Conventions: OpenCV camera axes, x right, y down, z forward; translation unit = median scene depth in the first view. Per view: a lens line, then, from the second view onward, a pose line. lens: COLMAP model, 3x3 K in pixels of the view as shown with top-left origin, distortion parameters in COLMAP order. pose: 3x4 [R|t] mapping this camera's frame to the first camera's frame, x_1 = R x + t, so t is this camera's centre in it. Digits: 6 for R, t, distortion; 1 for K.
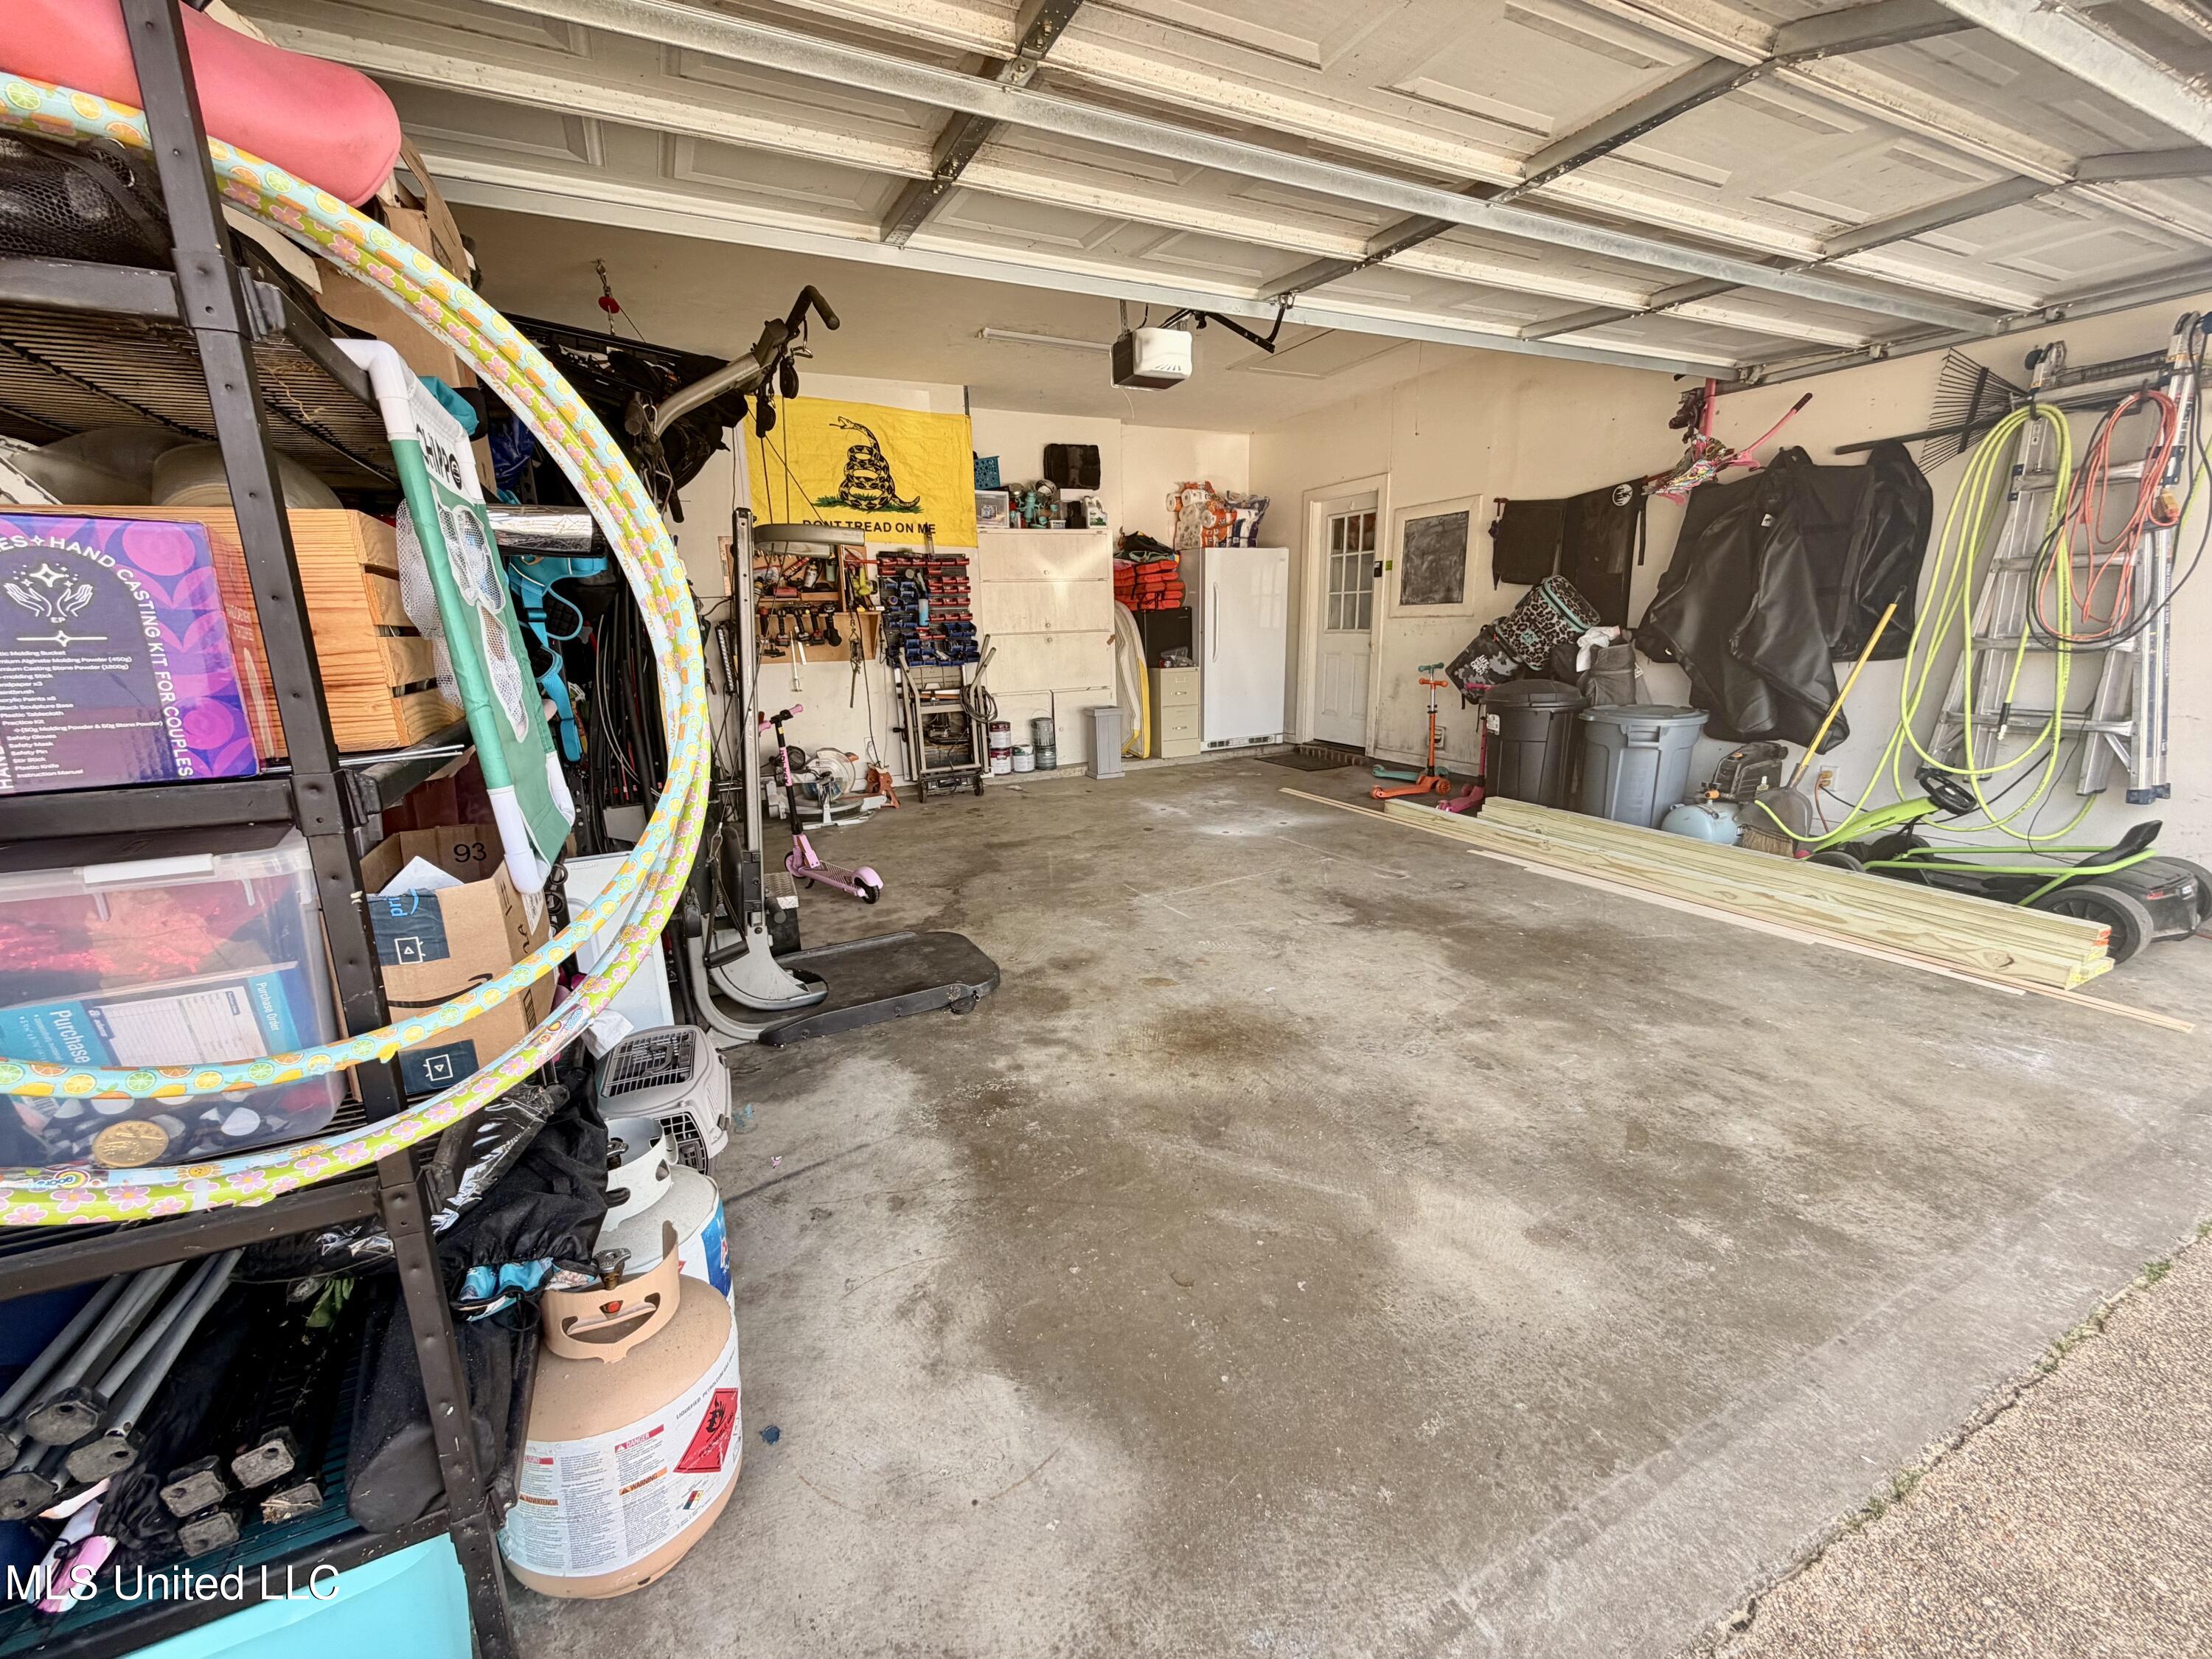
lens RADIAL K [[884.2, 0, 1103.9], [0, 884.2, 823.0], [0, 0, 1]] dist [0.000045, -0.000096]
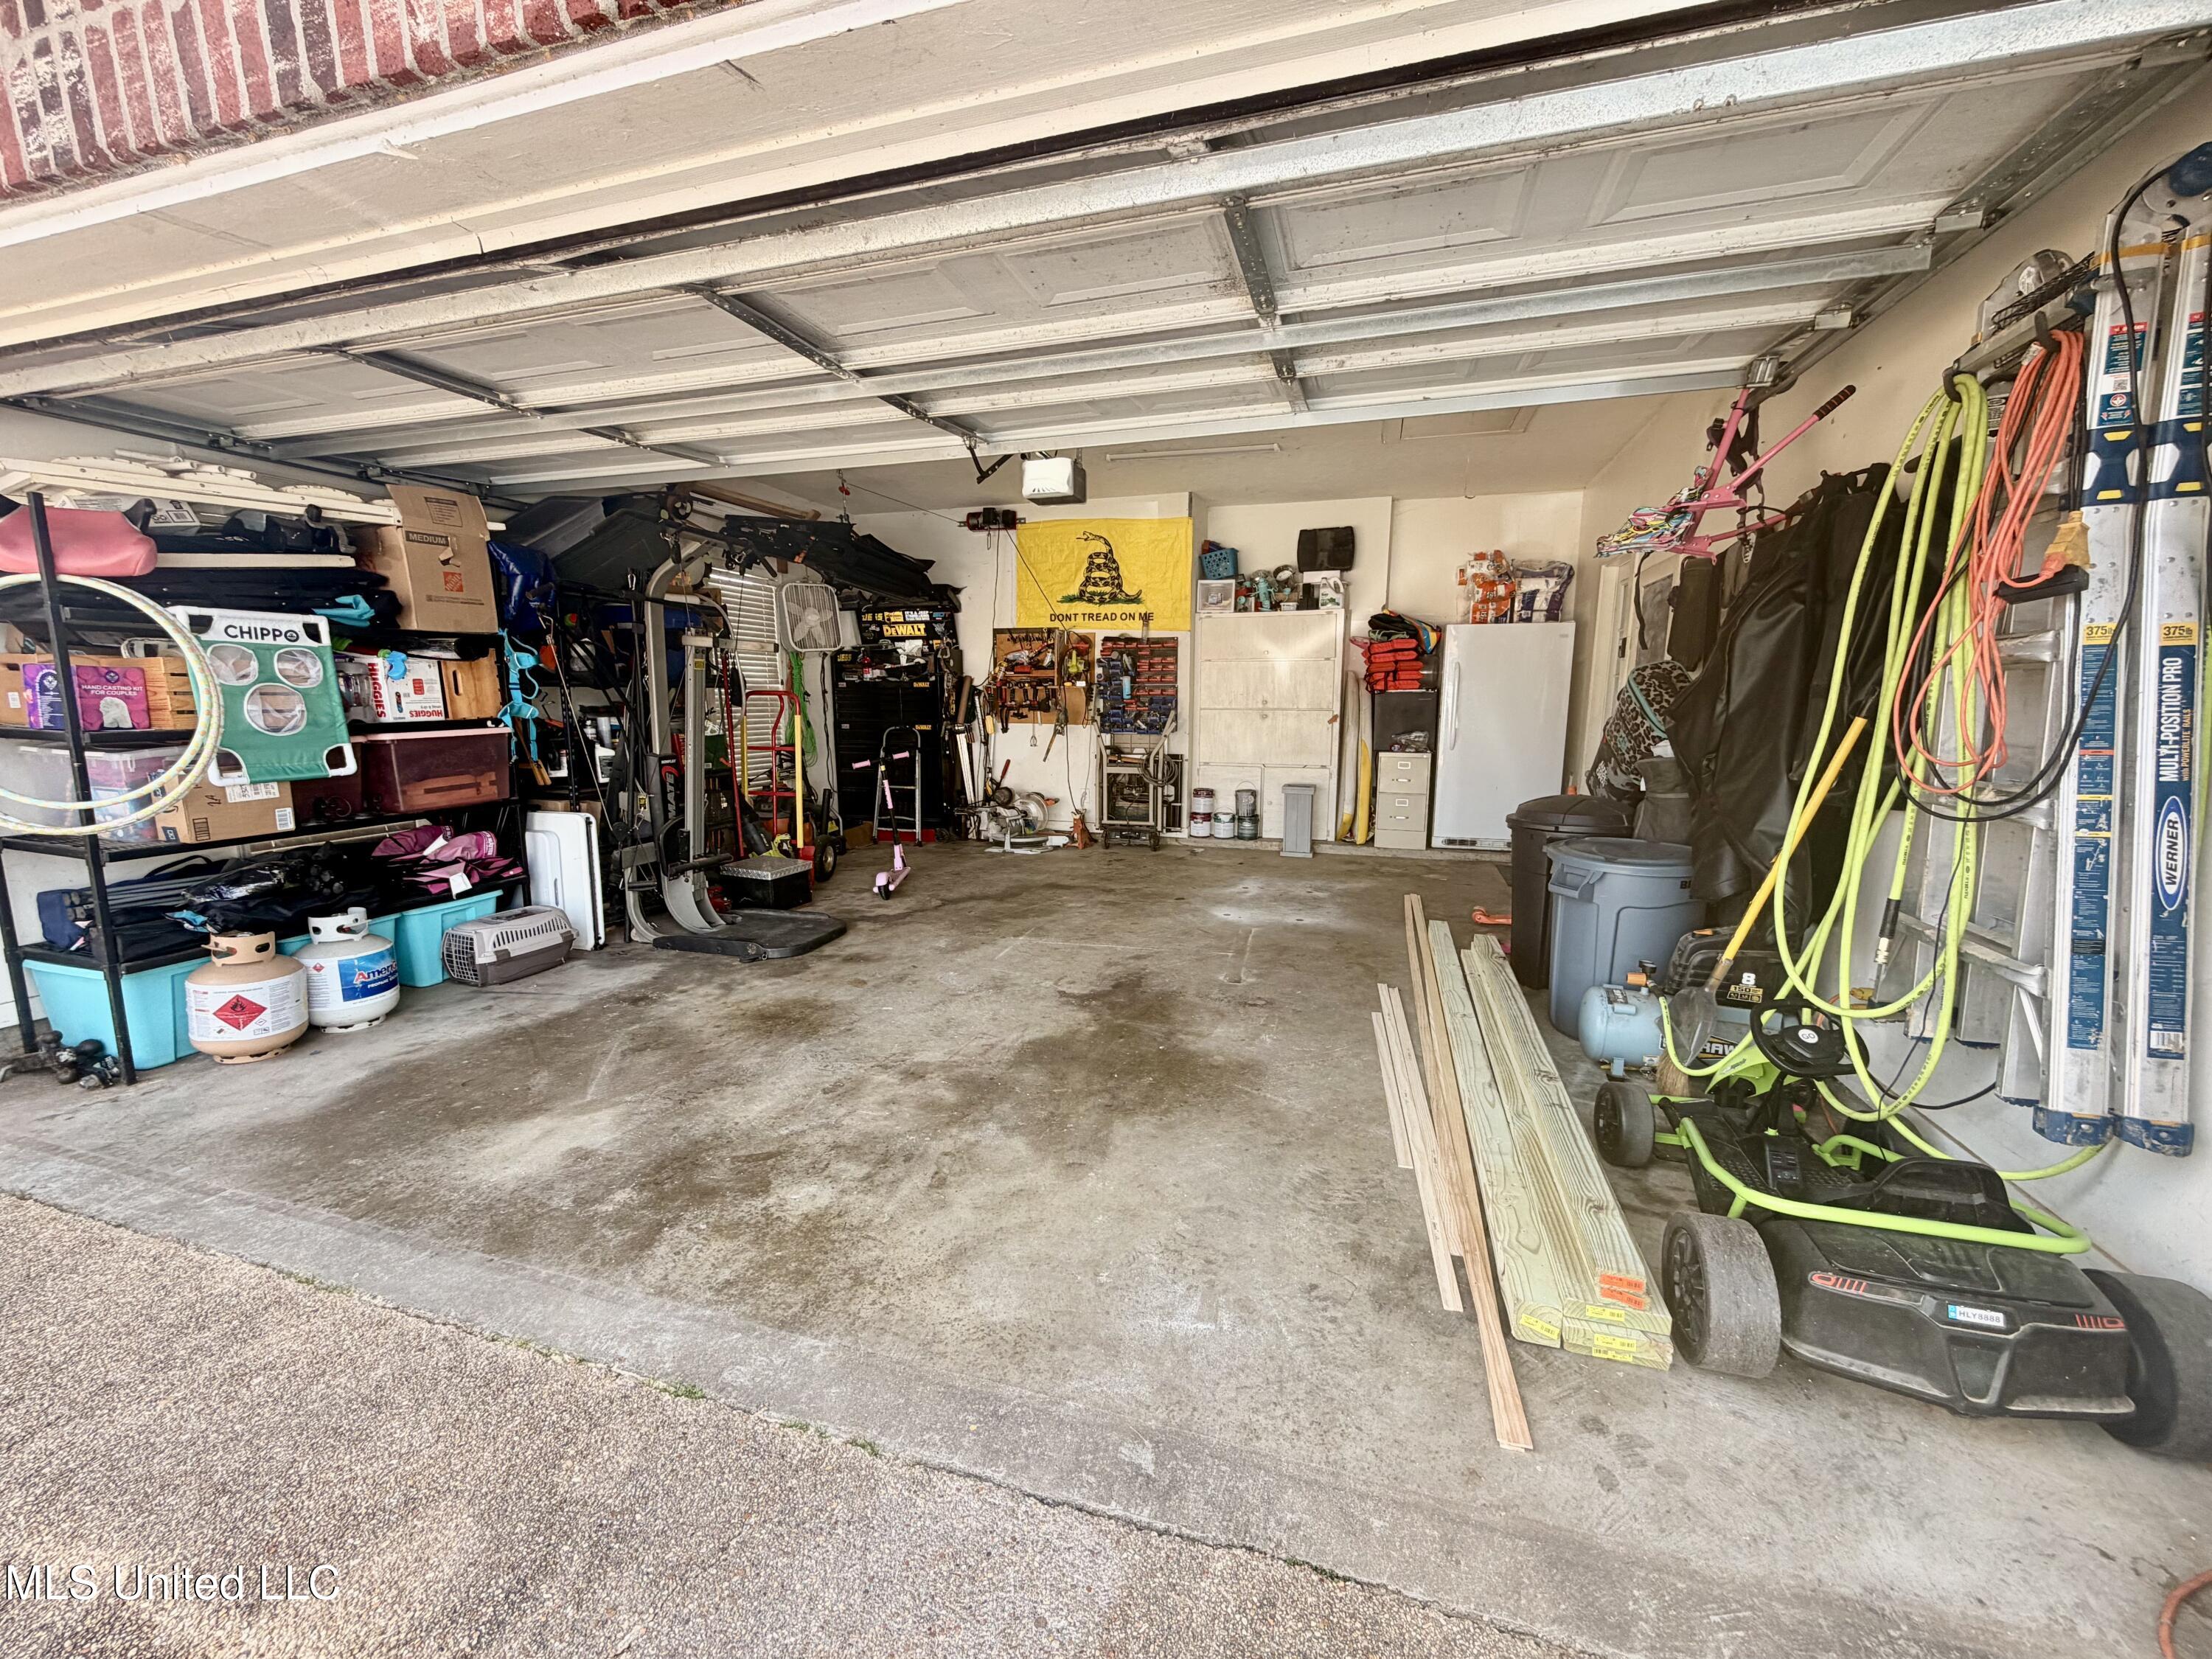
lens RADIAL K [[884.2, 0, 1103.9], [0, 884.2, 823.0], [0, 0, 1]] dist [0.000045, -0.000096]
pose [[0.725716, 0.129160, -0.675761, 0.759268], [-0.178728, 0.983891, -0.003887, -0.067920], [0.664373, 0.123599, 0.737110, 0.185011]]
